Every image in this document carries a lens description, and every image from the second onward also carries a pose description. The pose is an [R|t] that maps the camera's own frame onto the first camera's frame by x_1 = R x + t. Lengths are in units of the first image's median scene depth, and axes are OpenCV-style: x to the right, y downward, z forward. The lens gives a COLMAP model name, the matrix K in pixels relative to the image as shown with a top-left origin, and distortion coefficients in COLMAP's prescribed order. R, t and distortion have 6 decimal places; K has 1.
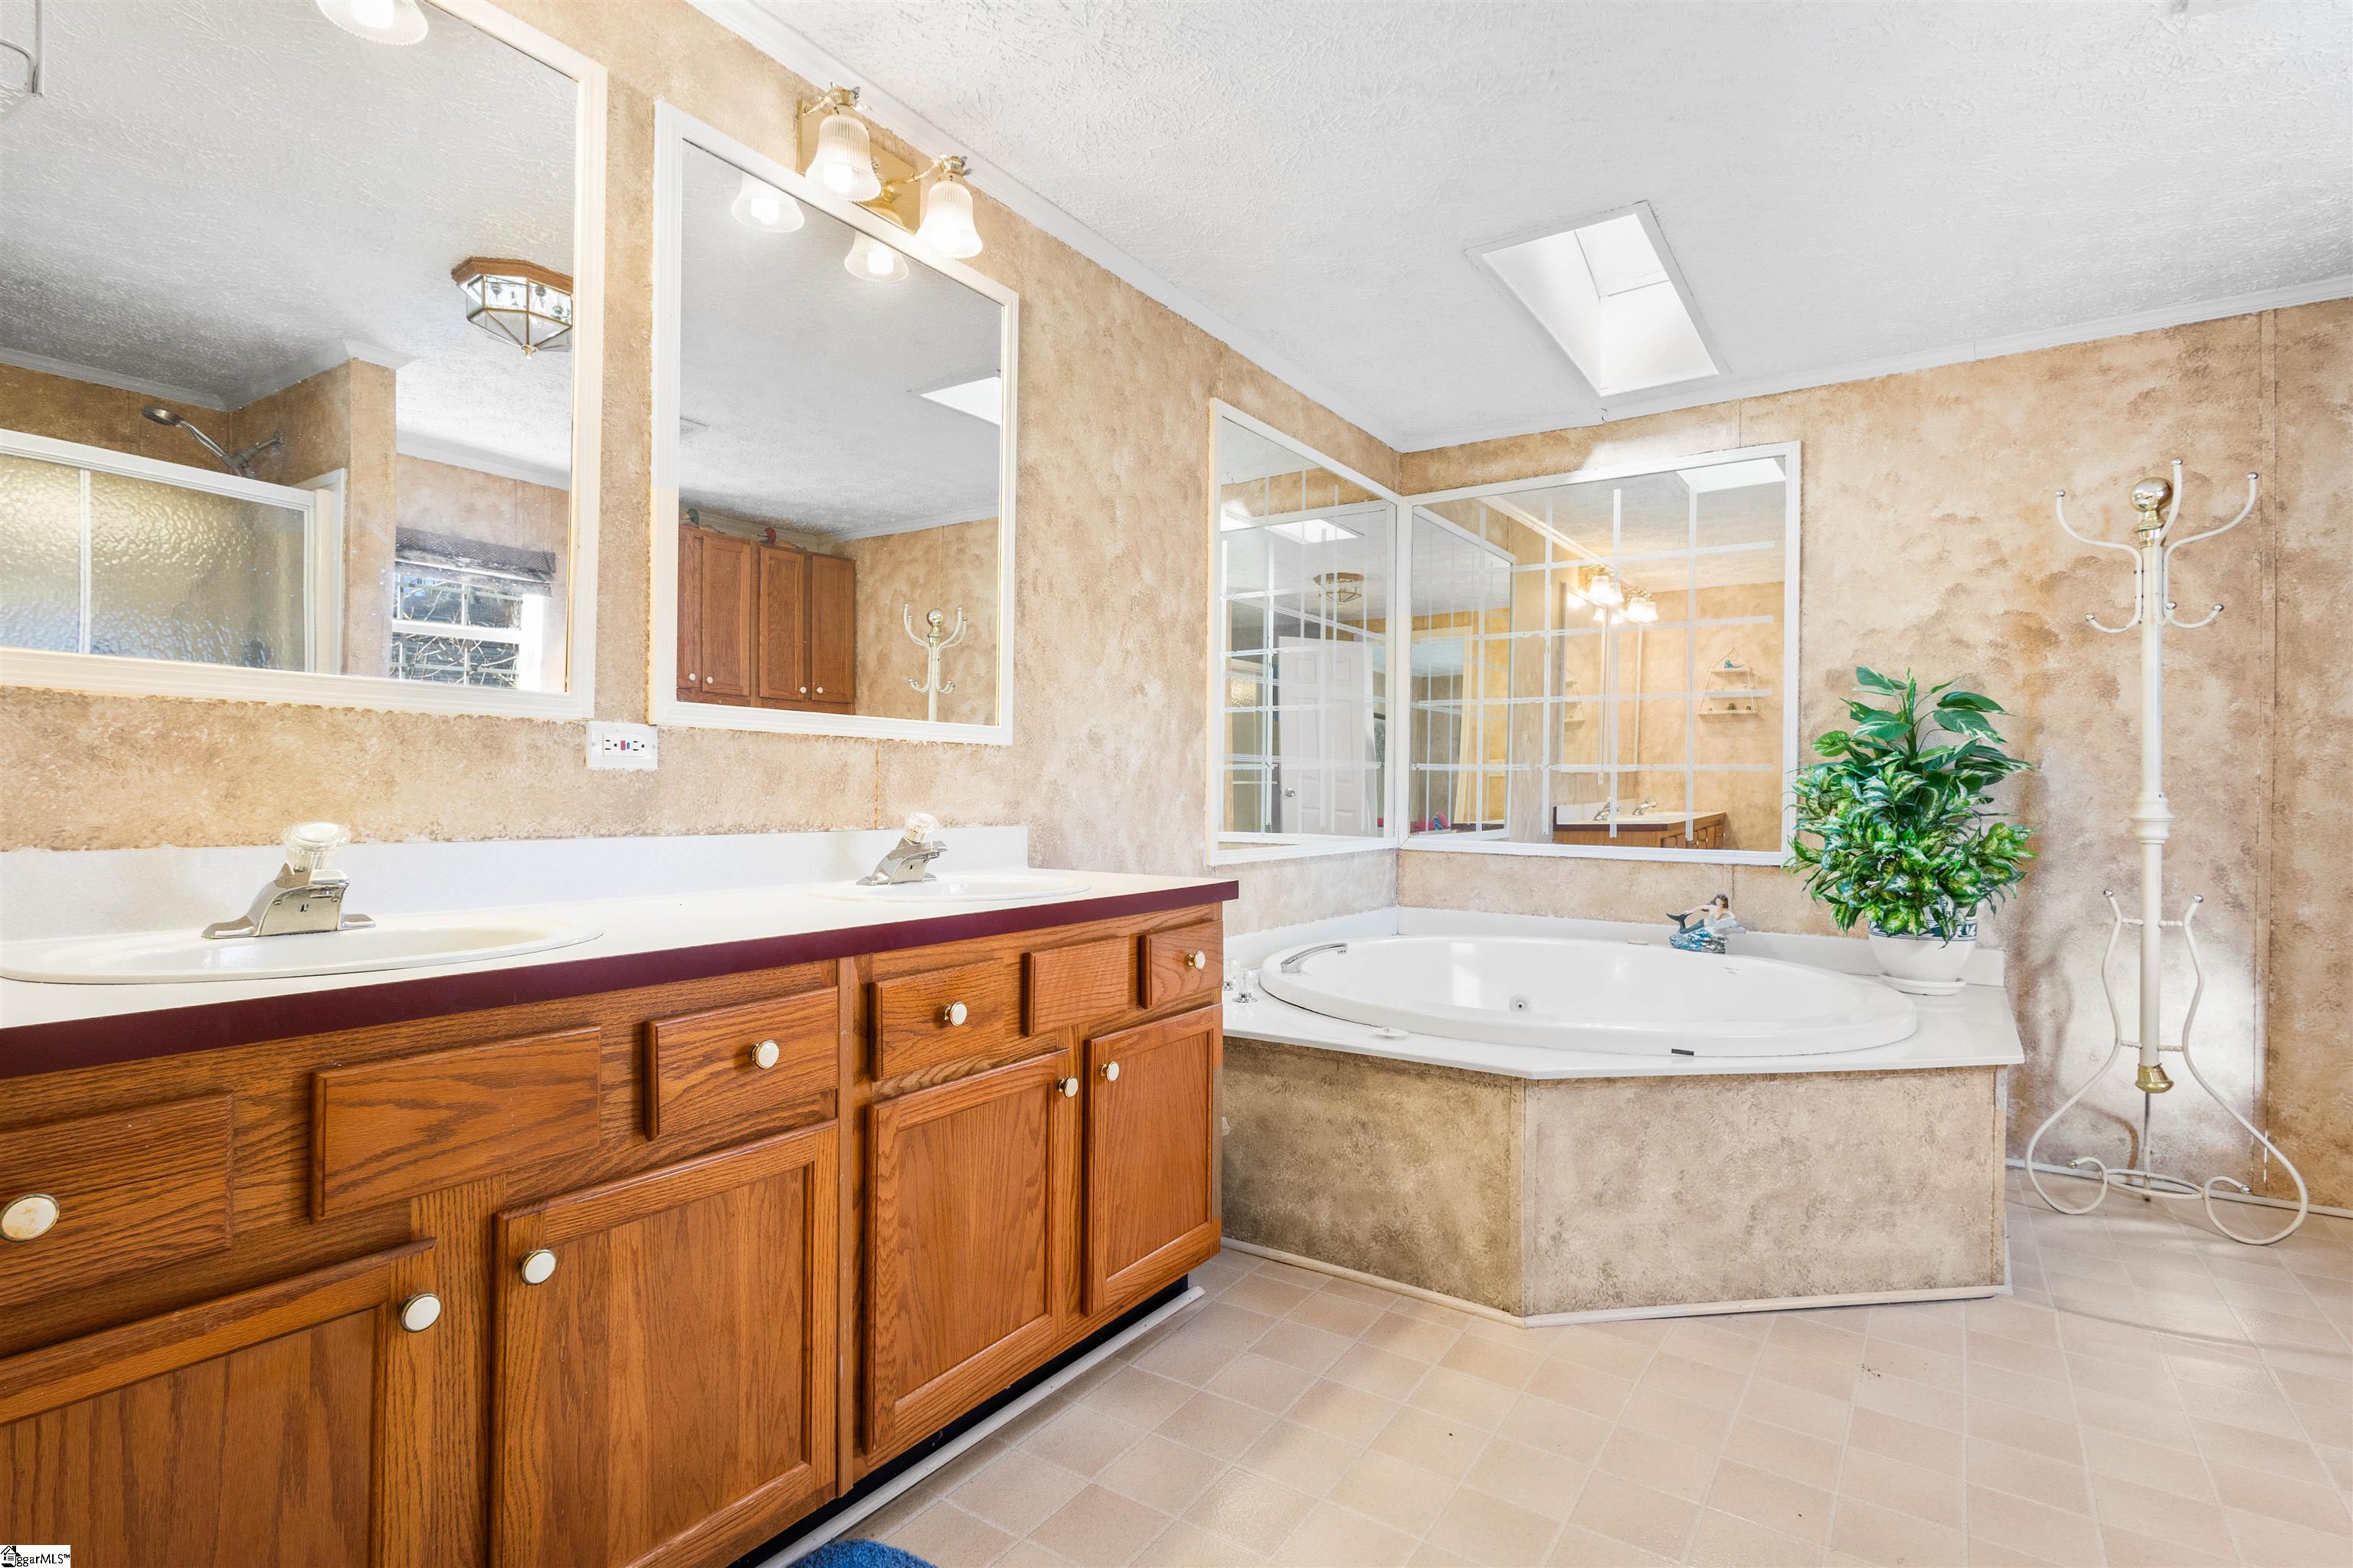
lens RADIAL K [[1140.1, 0, 1181.7], [0, 1140.1, 787.3], [0, 0, 1]] dist [0.002761, 0.002364]
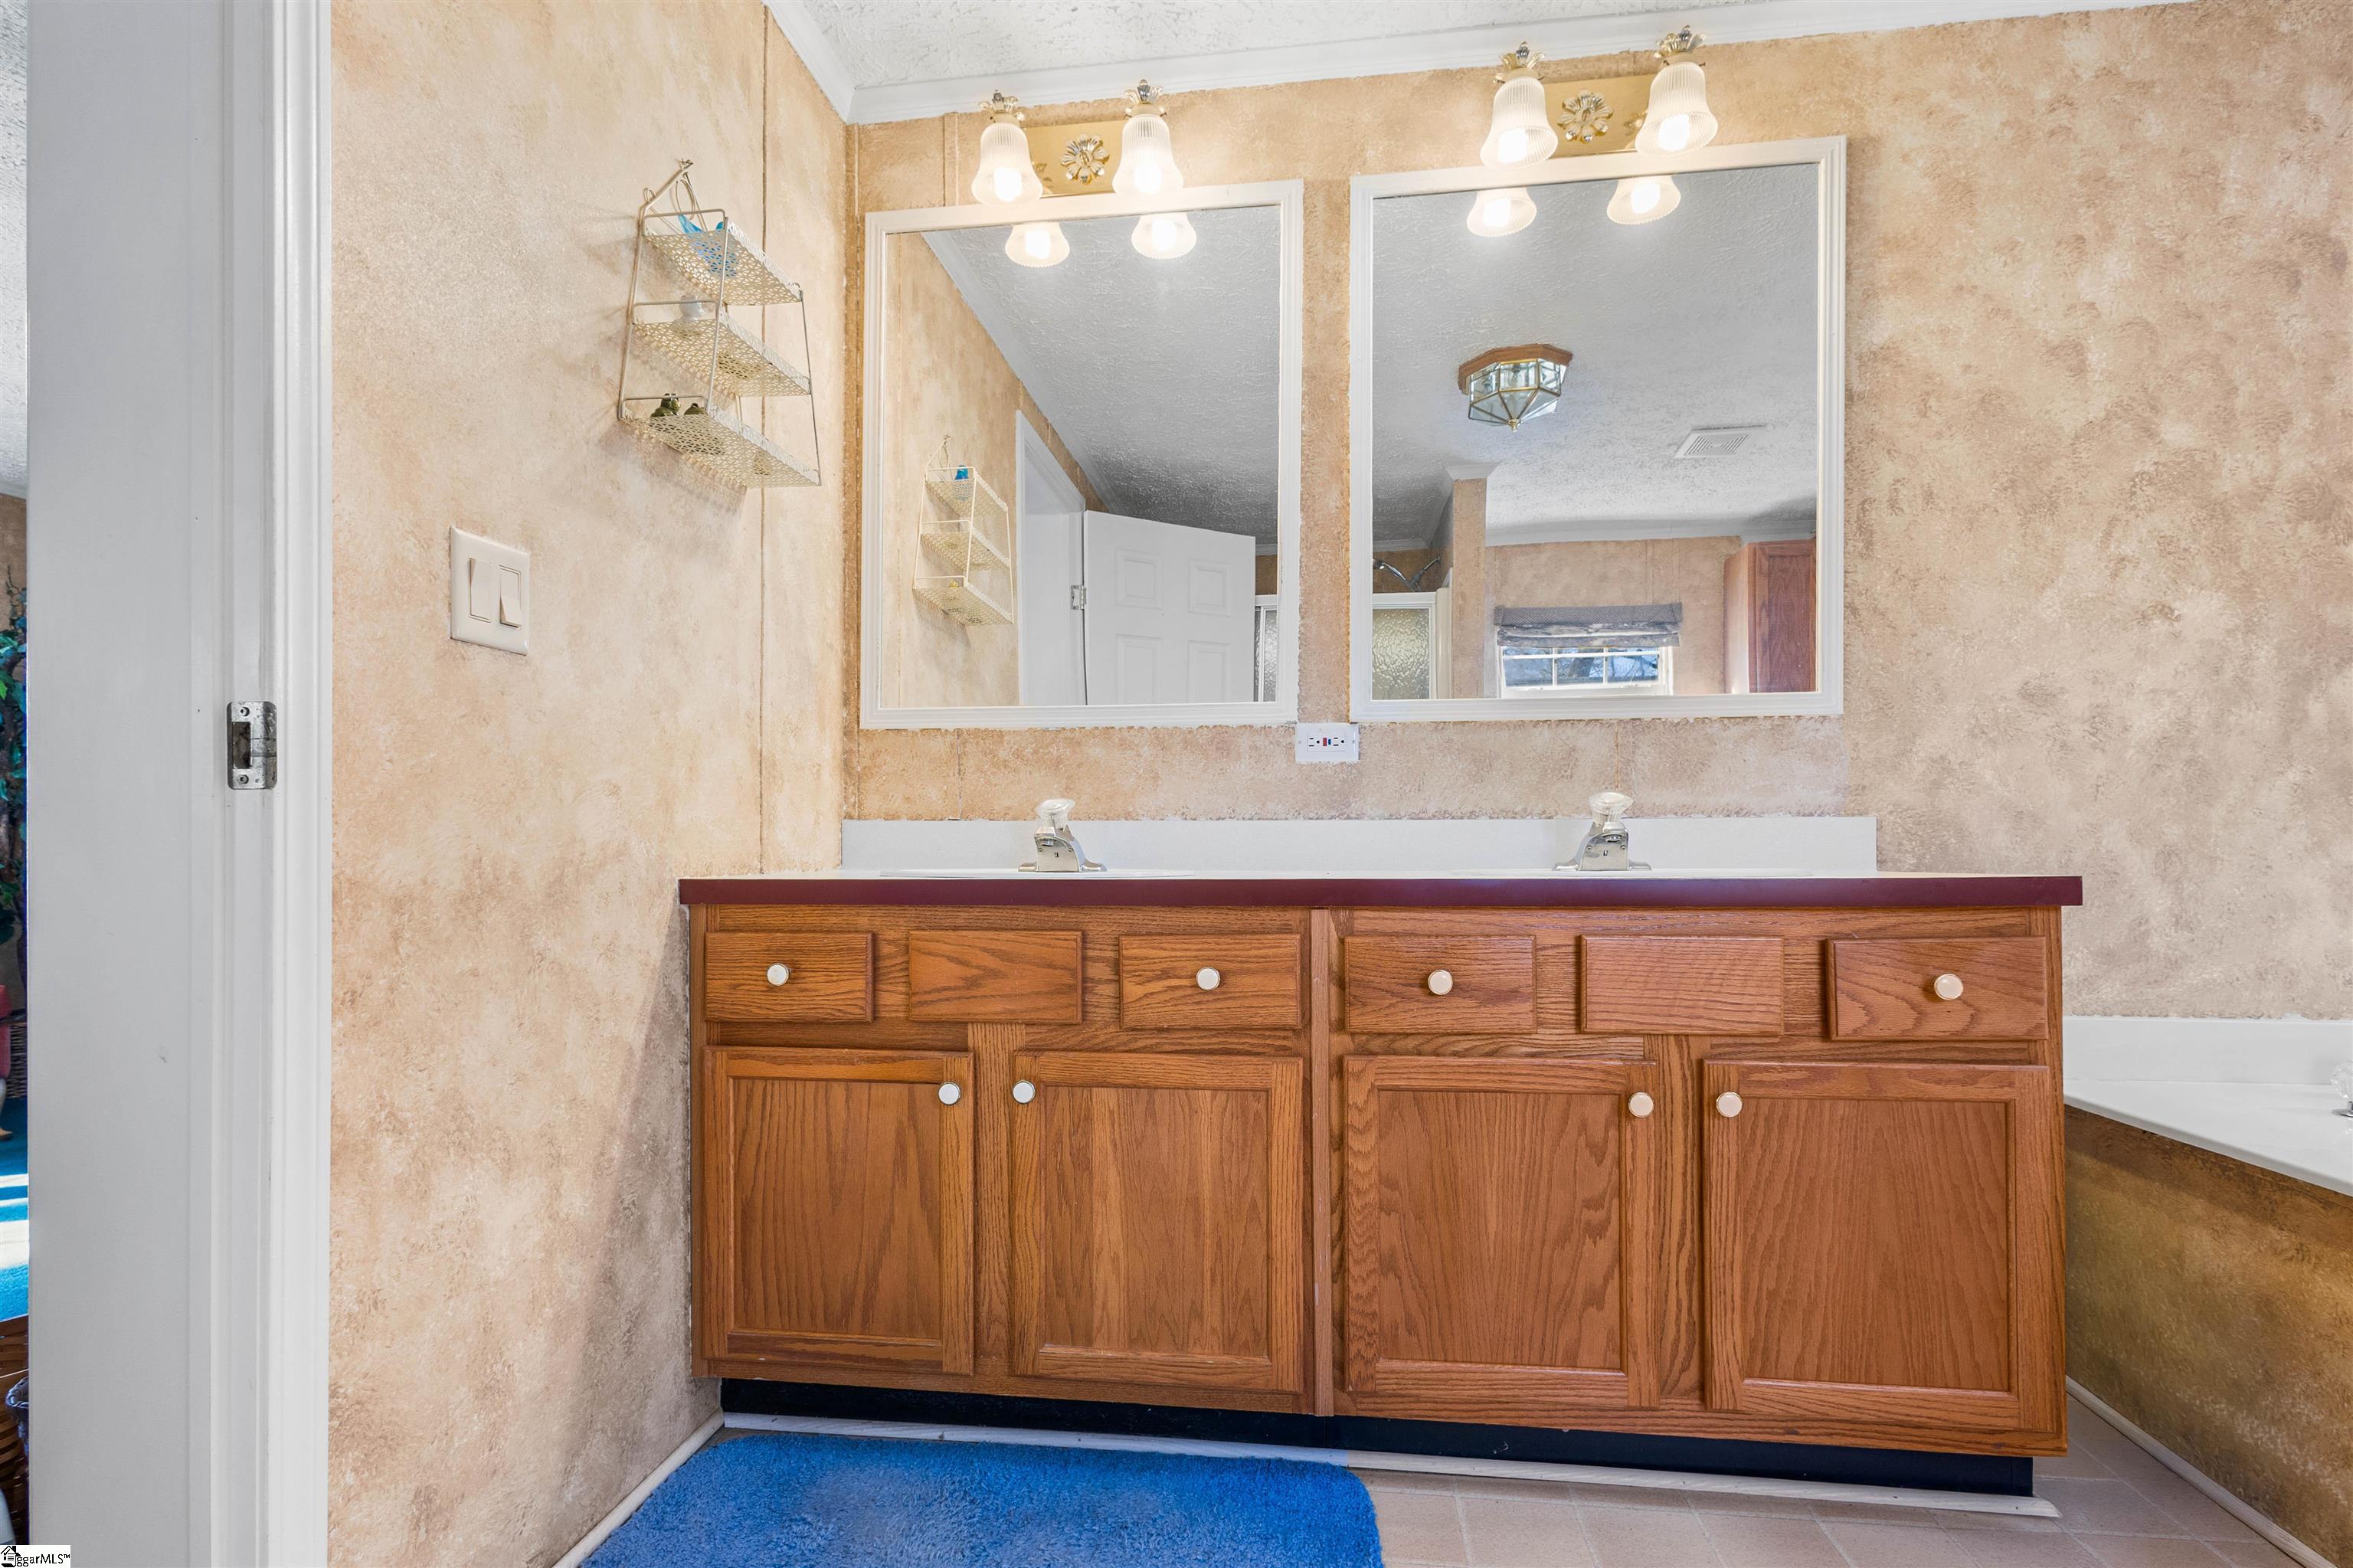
lens RADIAL K [[1129.5, 0, 1206.4], [0, 1129.5, 856.1], [0, 0, 1]] dist [0.011878, -0.003028]
pose [[0.449298, -0.011520, -0.893307, 0.348841], [0.010419, 0.999916, -0.007655, 0.062293], [0.893321, -0.005868, 0.449381, 0.253896]]
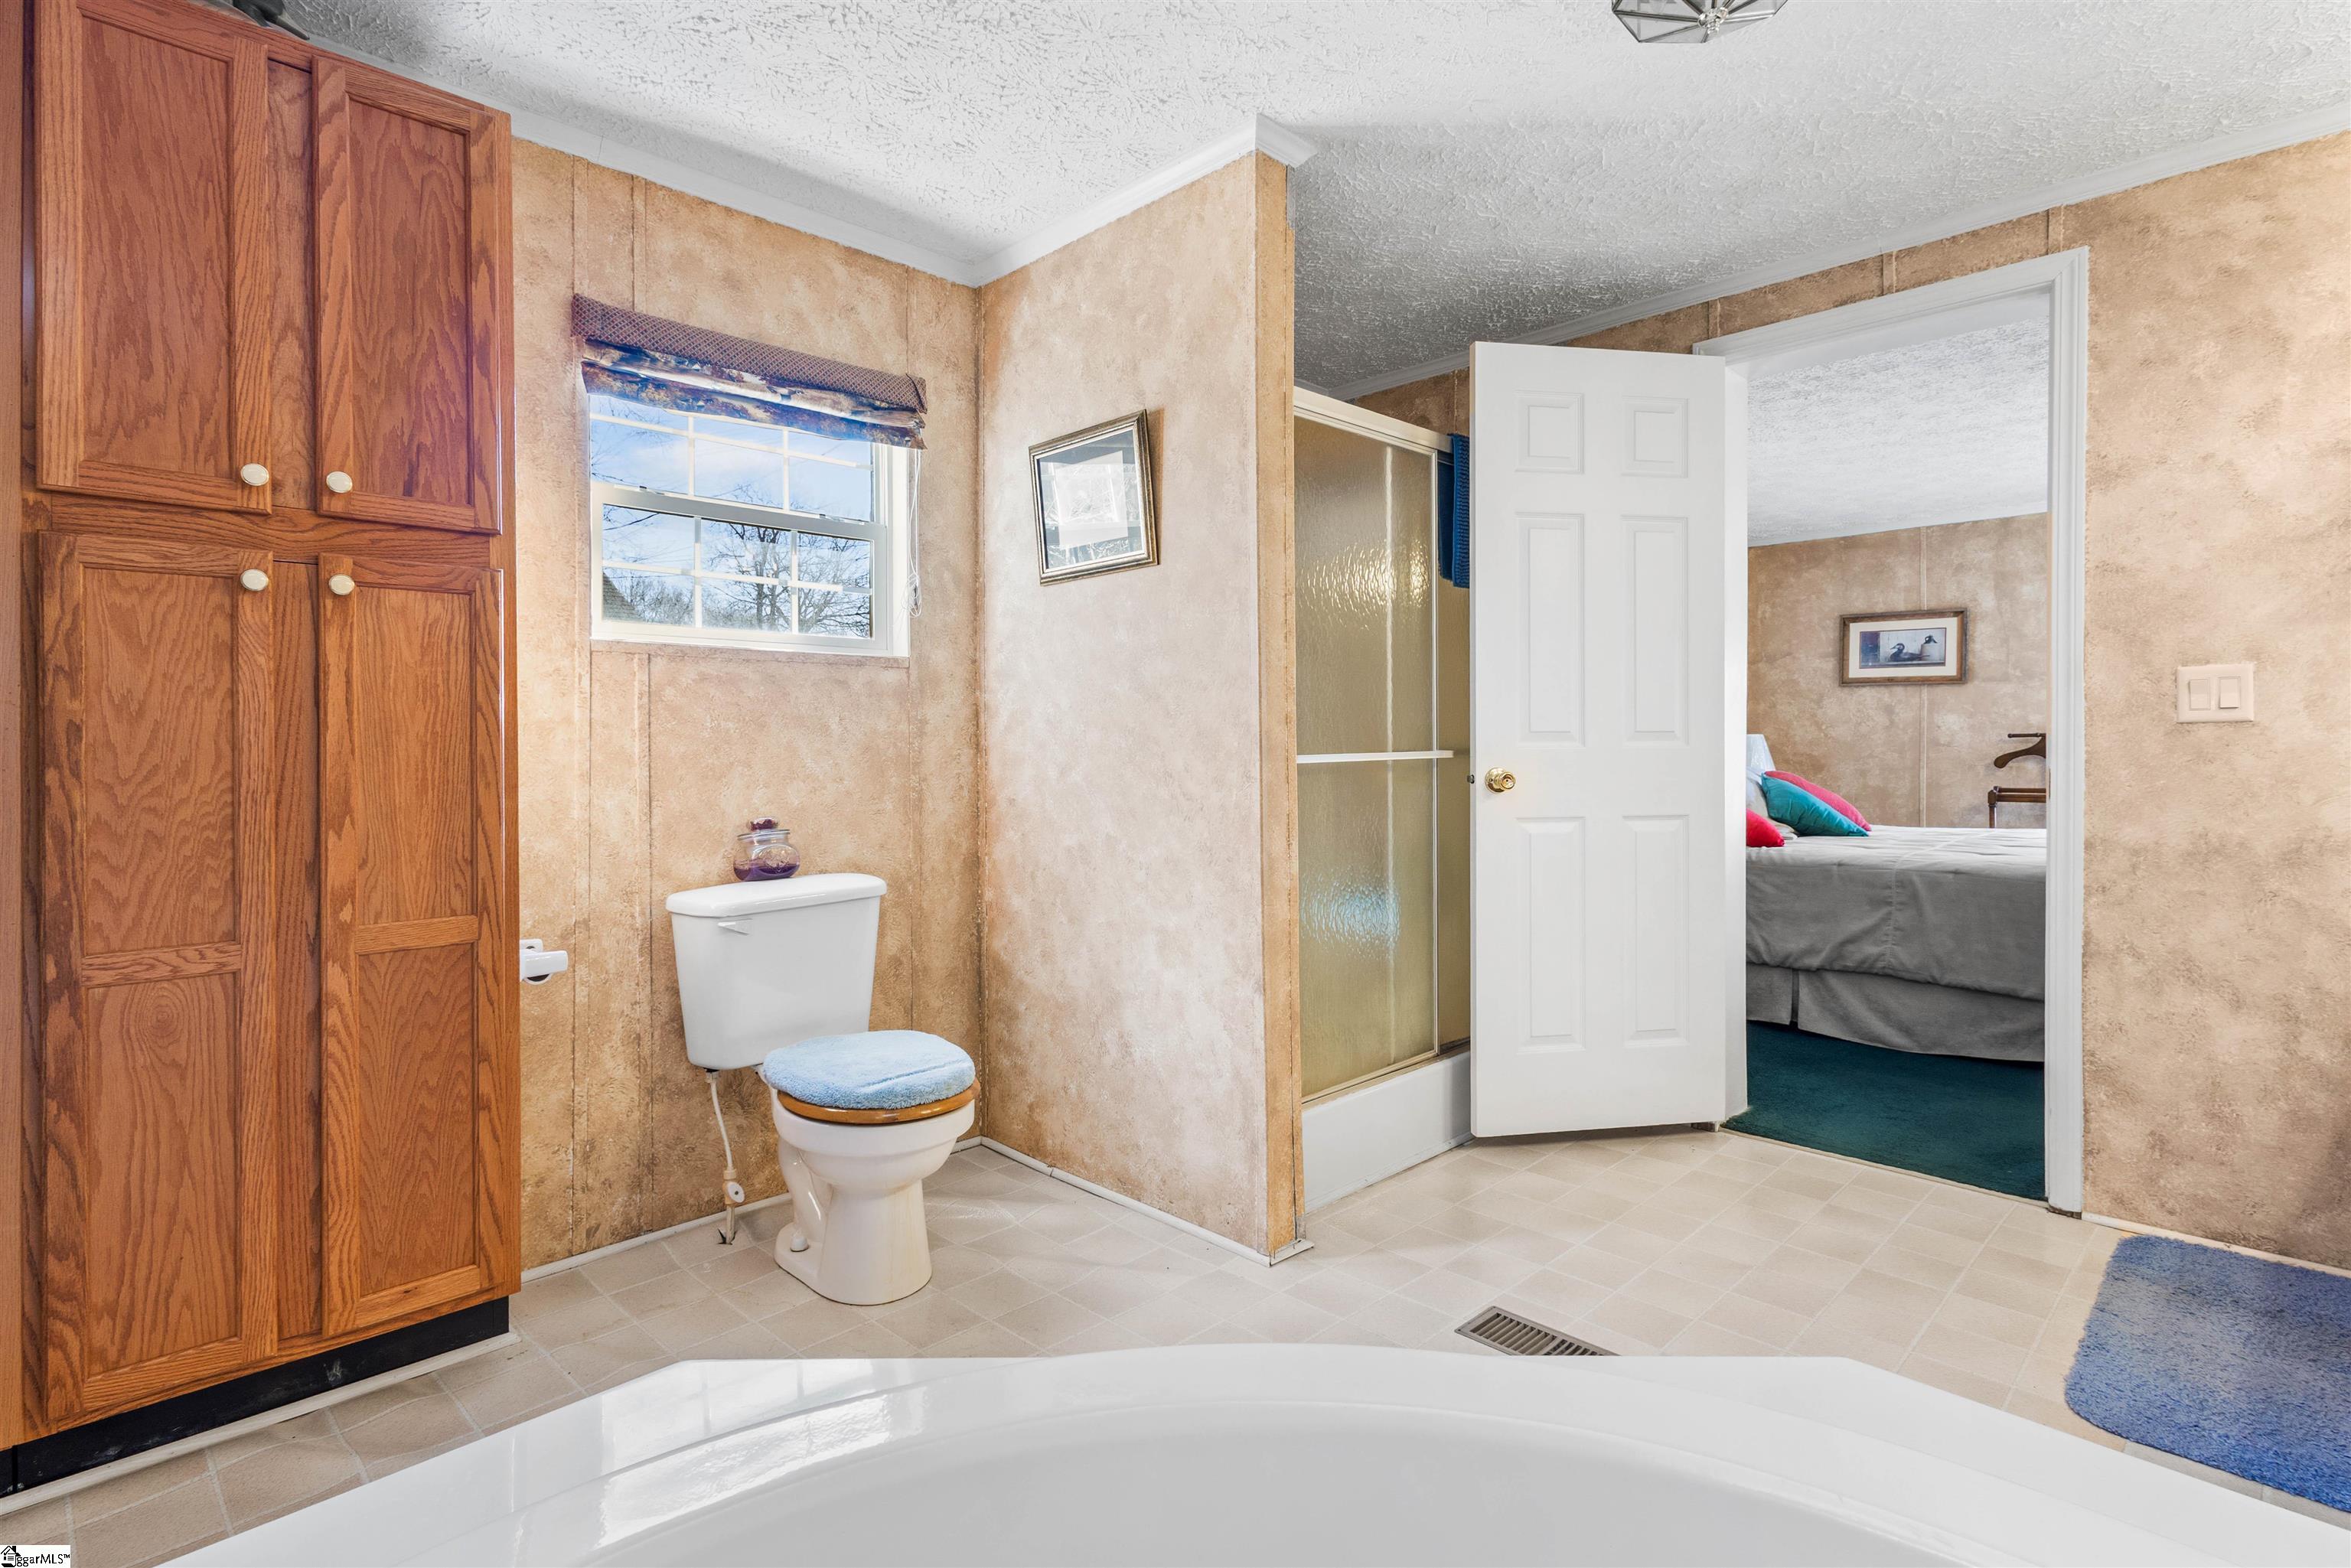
lens RADIAL K [[1128.4, 0, 1153.0], [0, 1128.4, 753.2], [0, 0, 1]] dist [0.011878, -0.003028]
pose [[-0.977478, -0.010988, 0.210752, 0.419924], [-0.008524, 0.999884, 0.012597, -0.013314], [-0.210866, 0.010517, -0.977458, 1.274455]]
